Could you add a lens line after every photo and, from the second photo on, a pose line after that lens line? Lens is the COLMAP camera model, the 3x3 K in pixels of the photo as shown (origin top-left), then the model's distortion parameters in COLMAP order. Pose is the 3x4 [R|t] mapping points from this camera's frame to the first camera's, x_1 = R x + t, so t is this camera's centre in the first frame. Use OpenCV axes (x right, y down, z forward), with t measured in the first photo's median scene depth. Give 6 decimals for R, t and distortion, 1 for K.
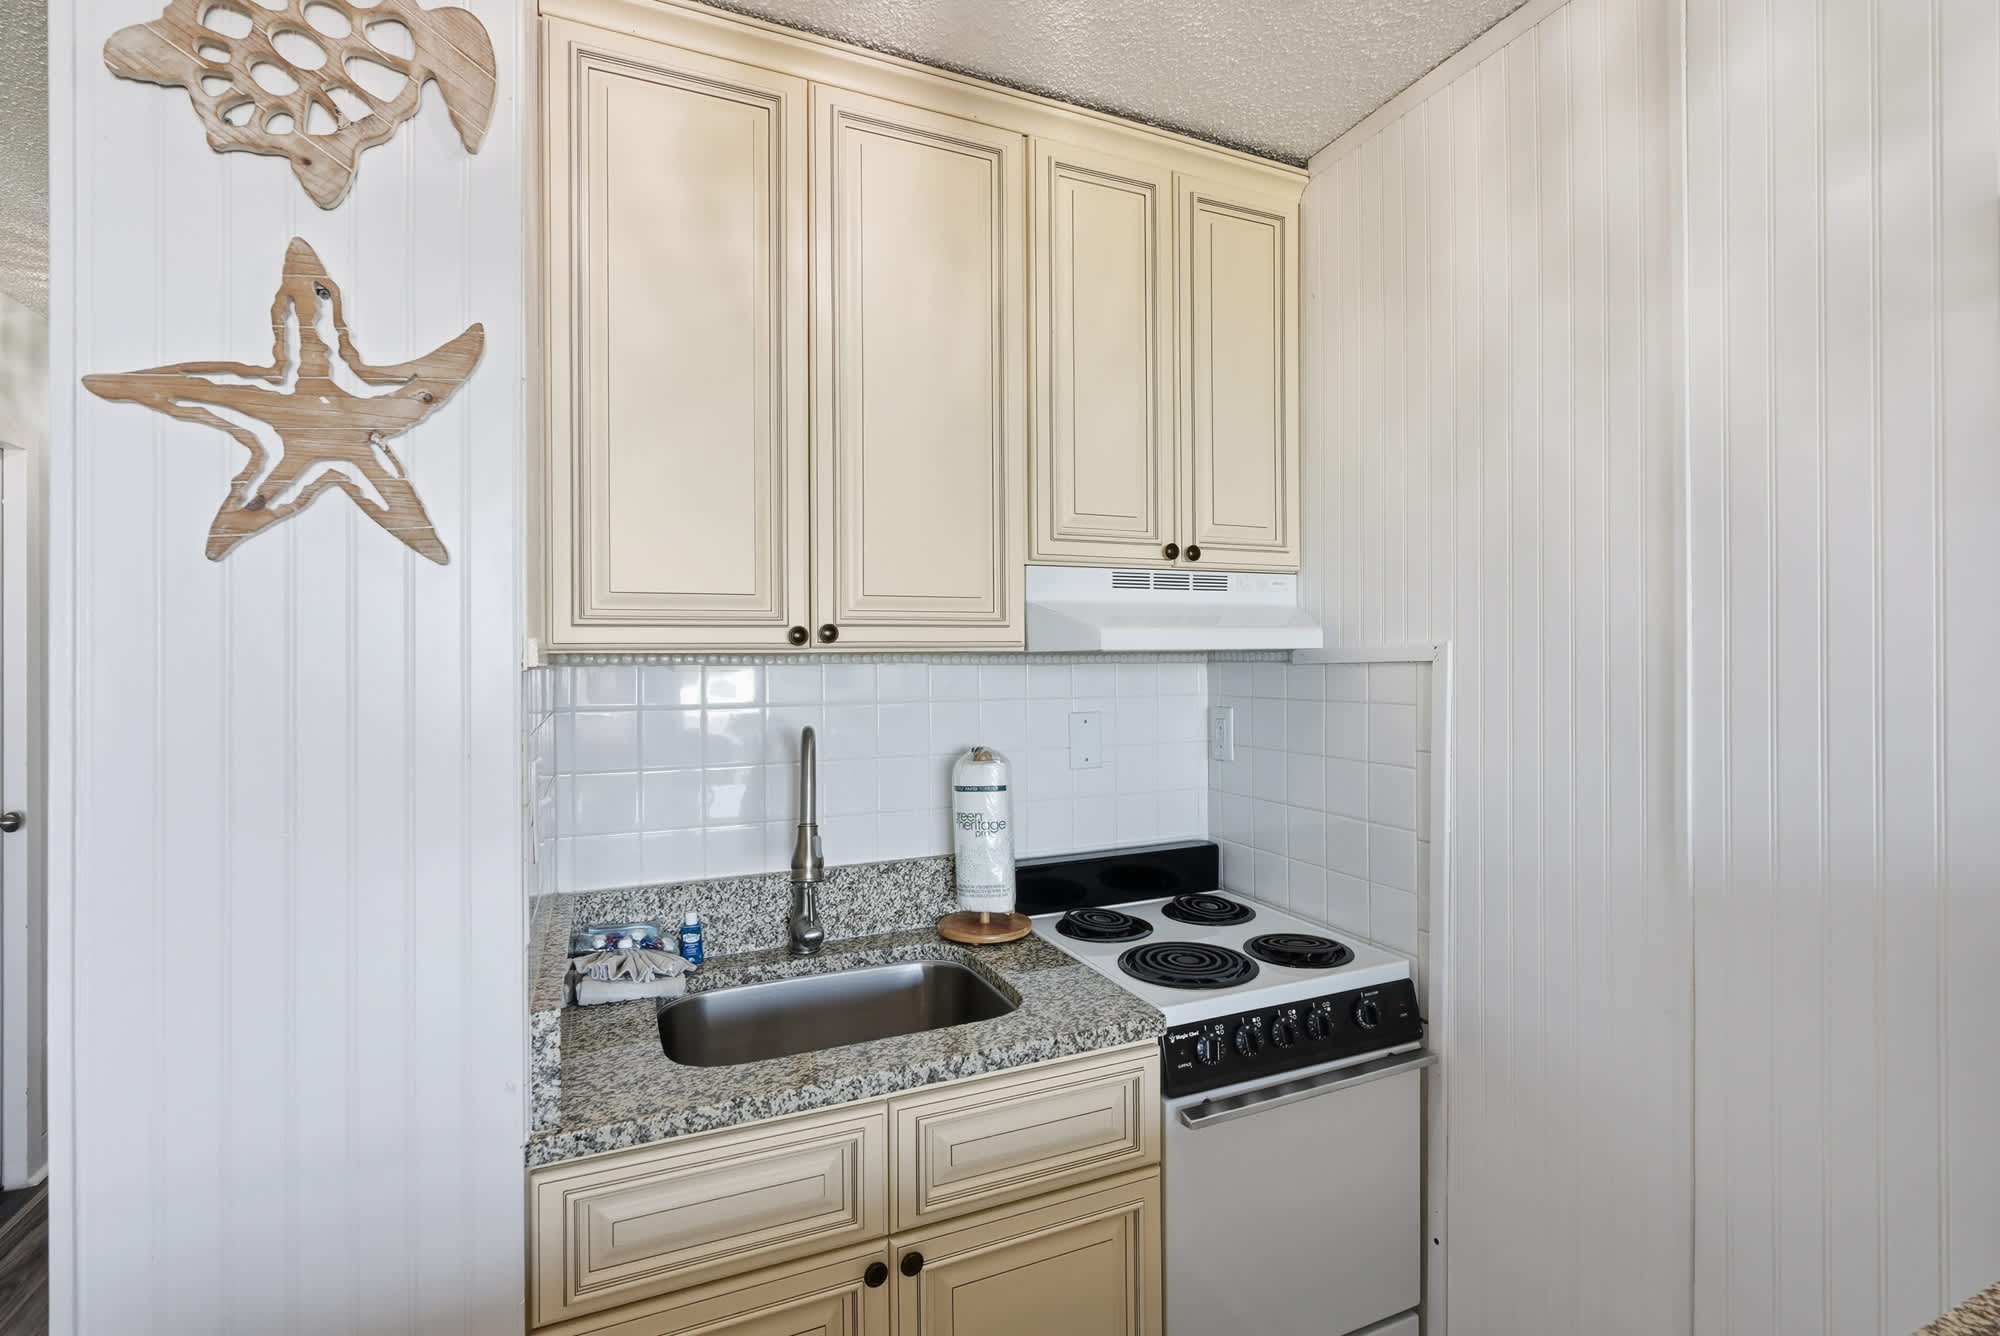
lens RADIAL K [[913.7, 0, 1003.2], [0, 913.7, 656.4], [0, 0, 1]] dist [-0.010329, 0.003595]
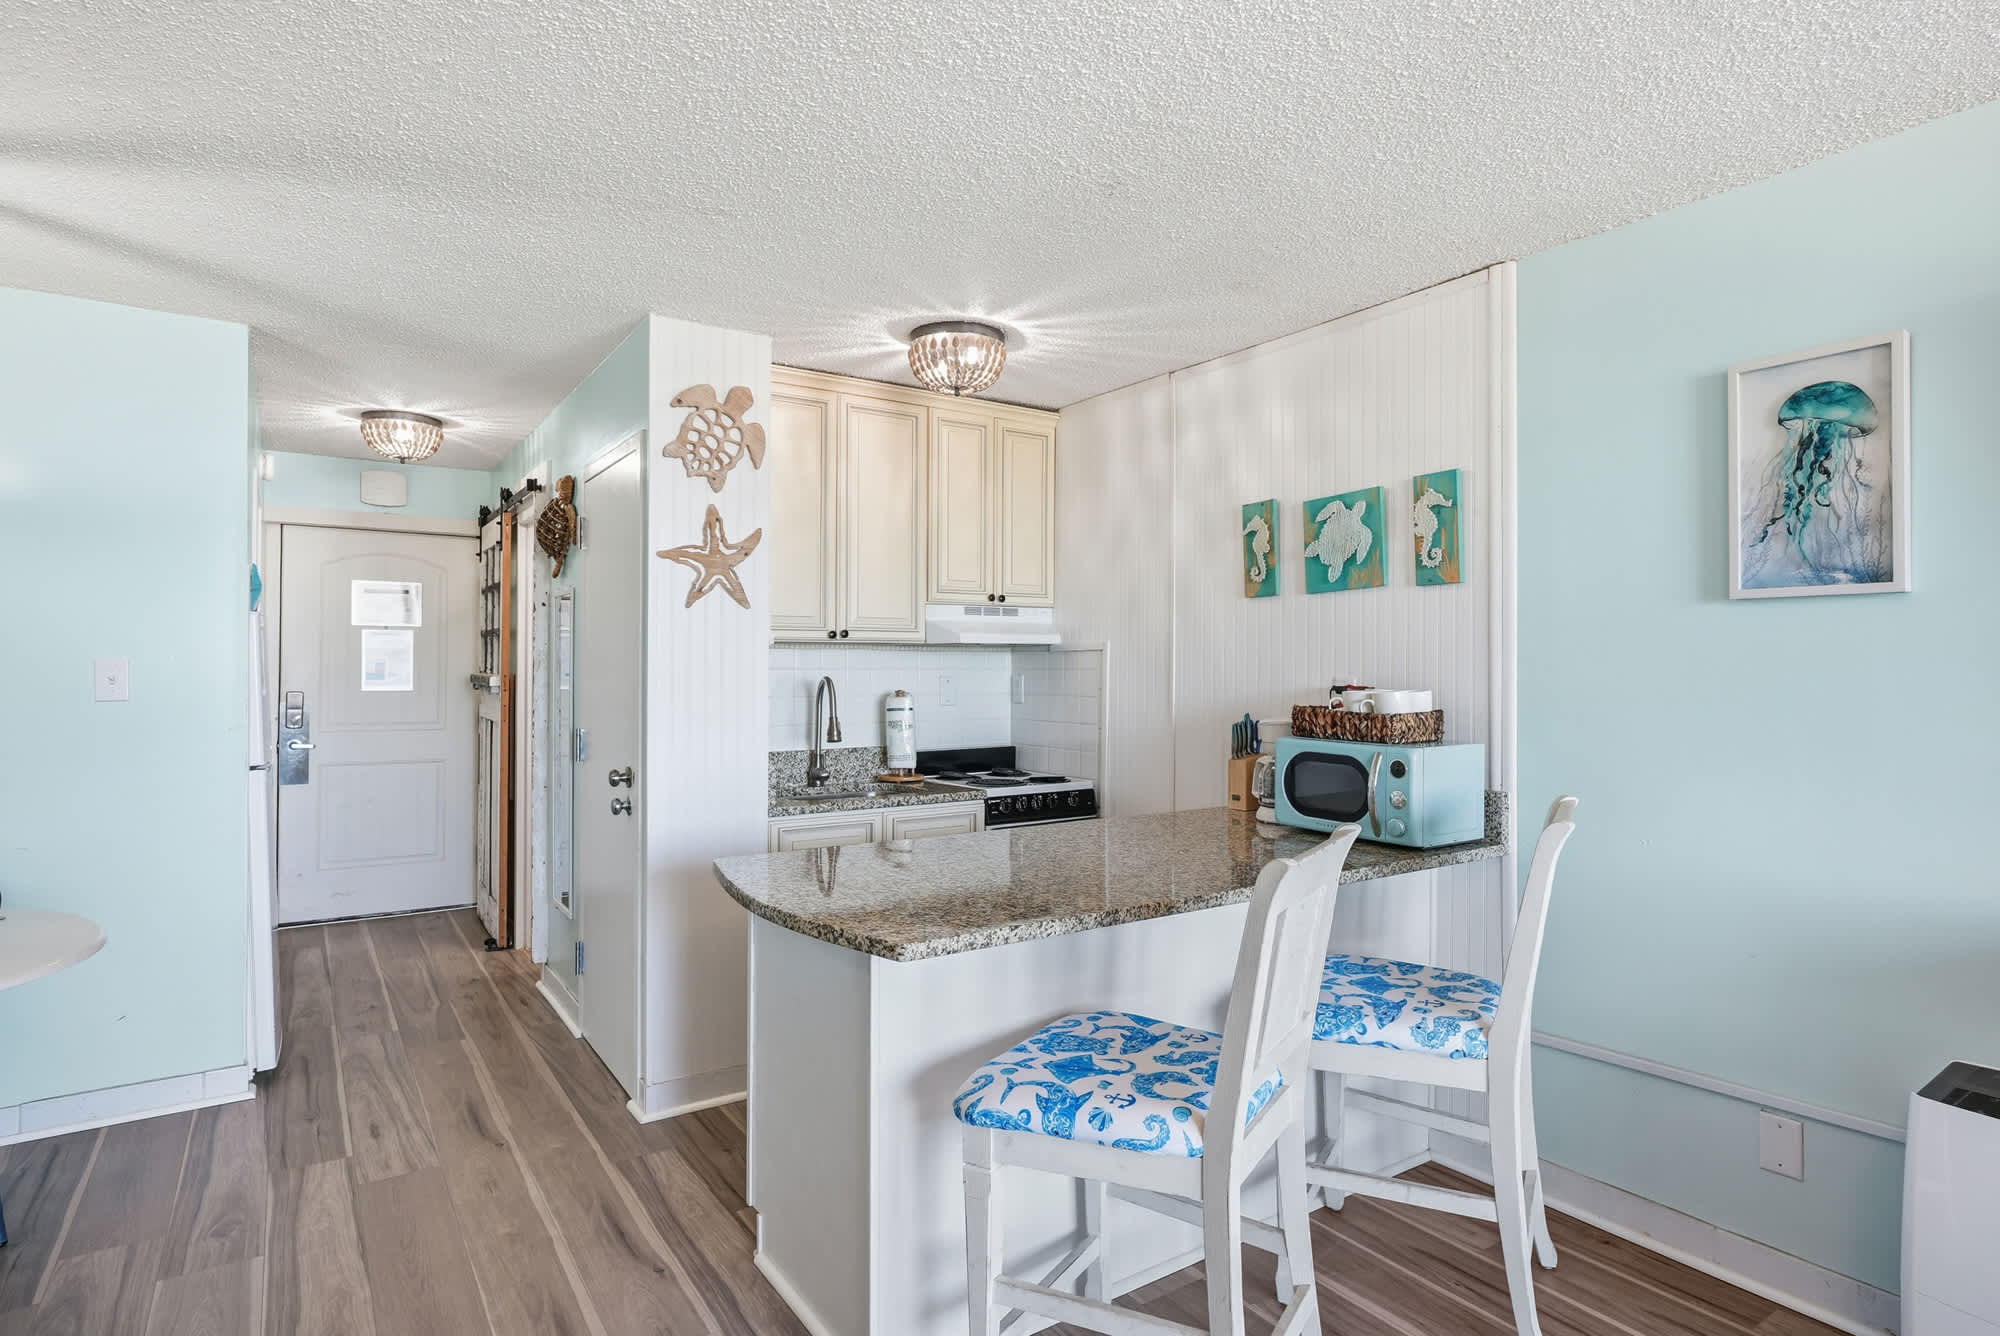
lens RADIAL K [[1072.4, 0, 997.1], [0, 1072.4, 664.6], [0, 0, 1]] dist [-0.001463, -0.000091]
pose [[0.984551, 0.008569, 0.174890, -0.261884], [-0.008684, 0.999962, -0.000108, 0.045662], [-0.174884, -0.001412, 0.984588, -1.599194]]
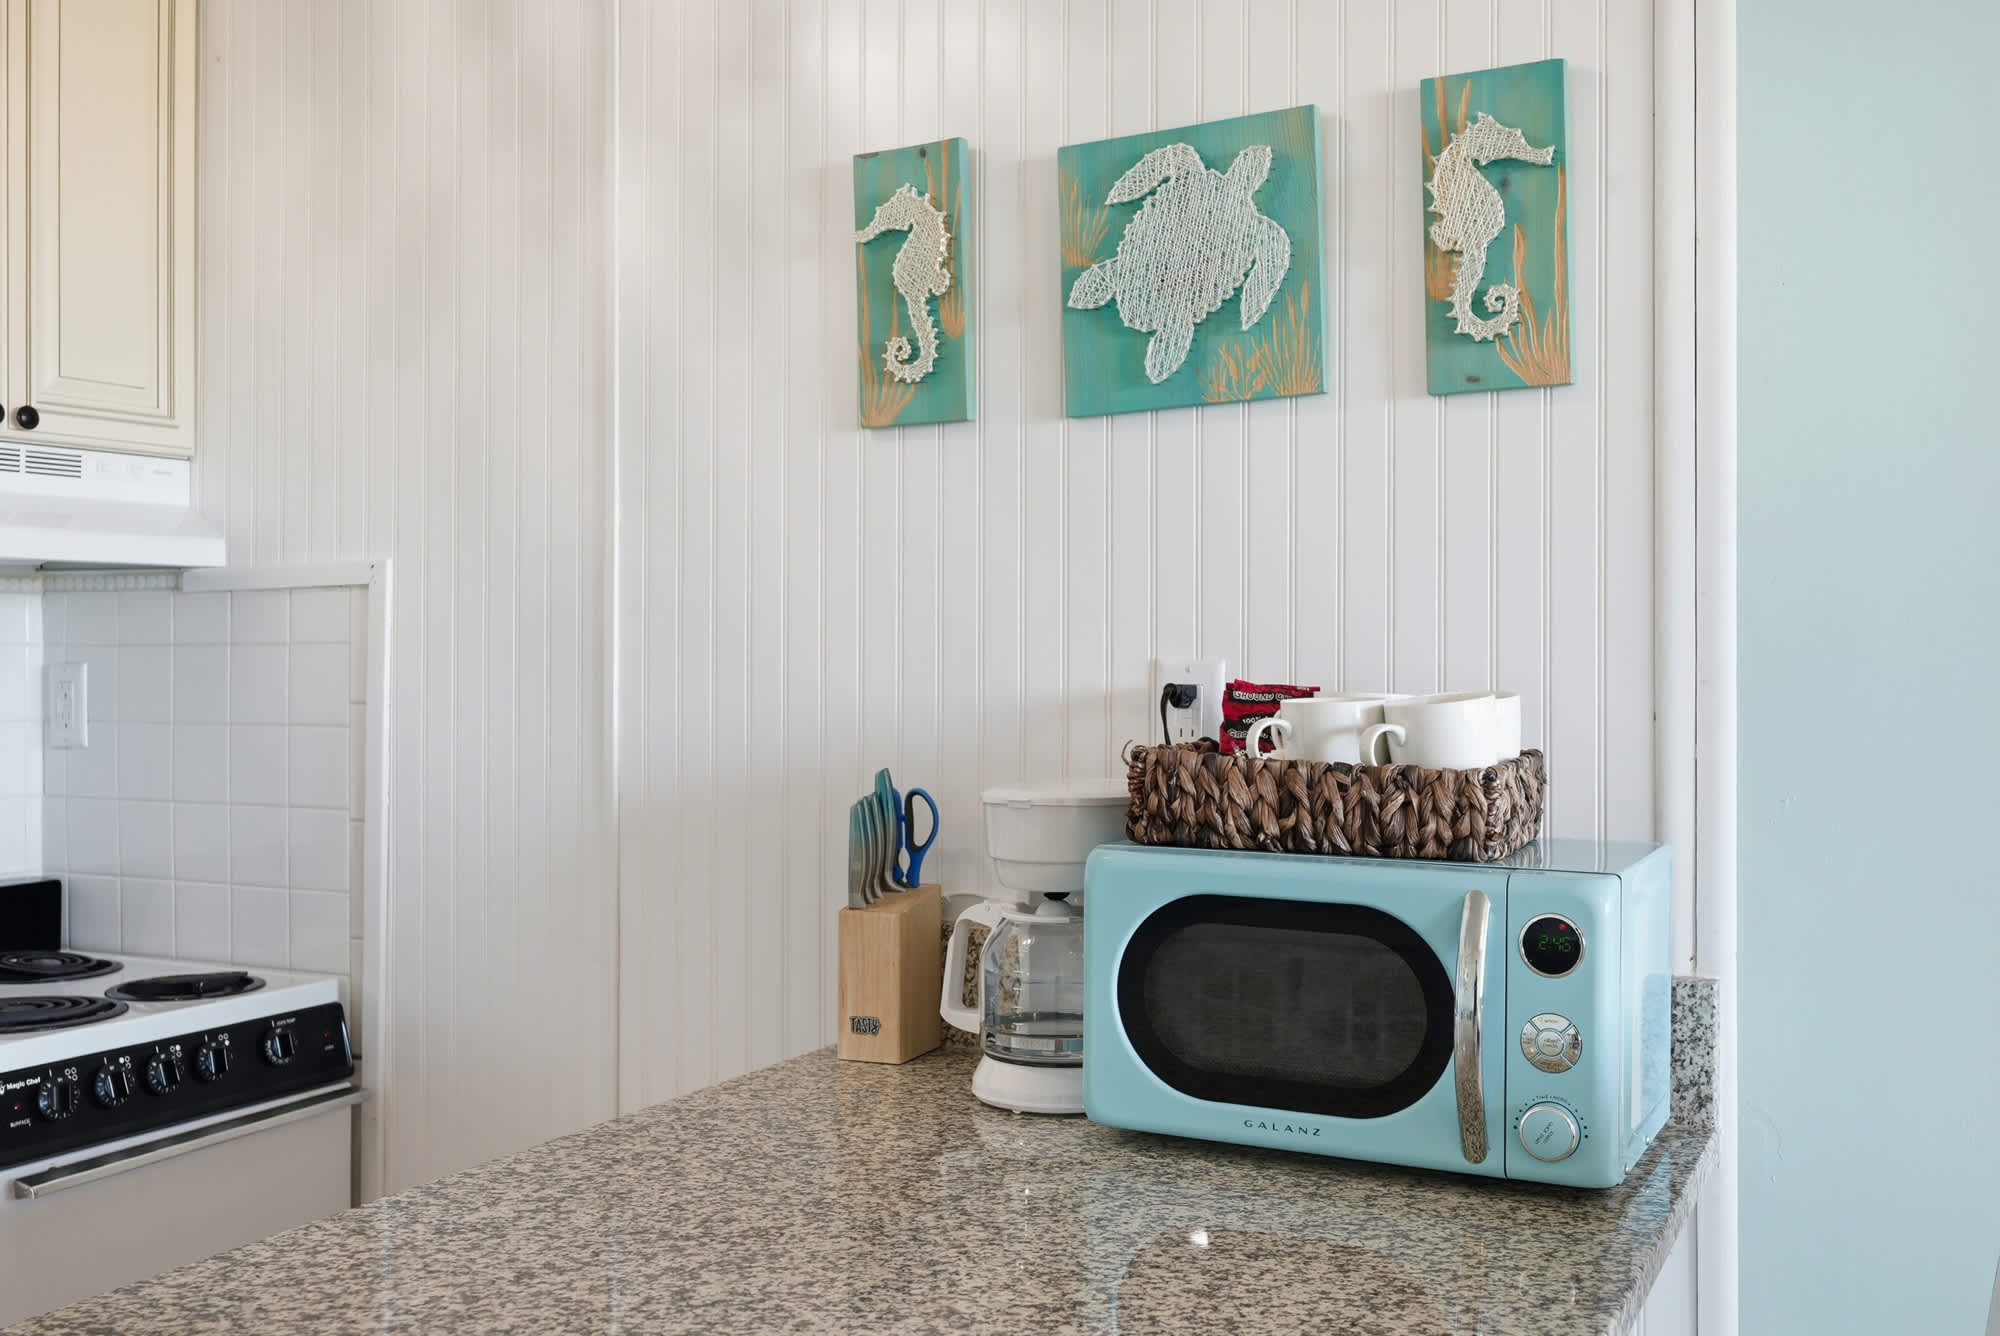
lens RADIAL K [[1925.9, 0, 1000.3], [0, 1925.9, 660.8], [0, 0, 1]] dist [-0.002994, 0.000000]
pose [[0.766170, 0.003799, 0.642626, -0.163720], [-0.005647, 0.999984, 0.000821, 0.065177], [-0.642613, -0.004257, 0.766179, -0.583977]]
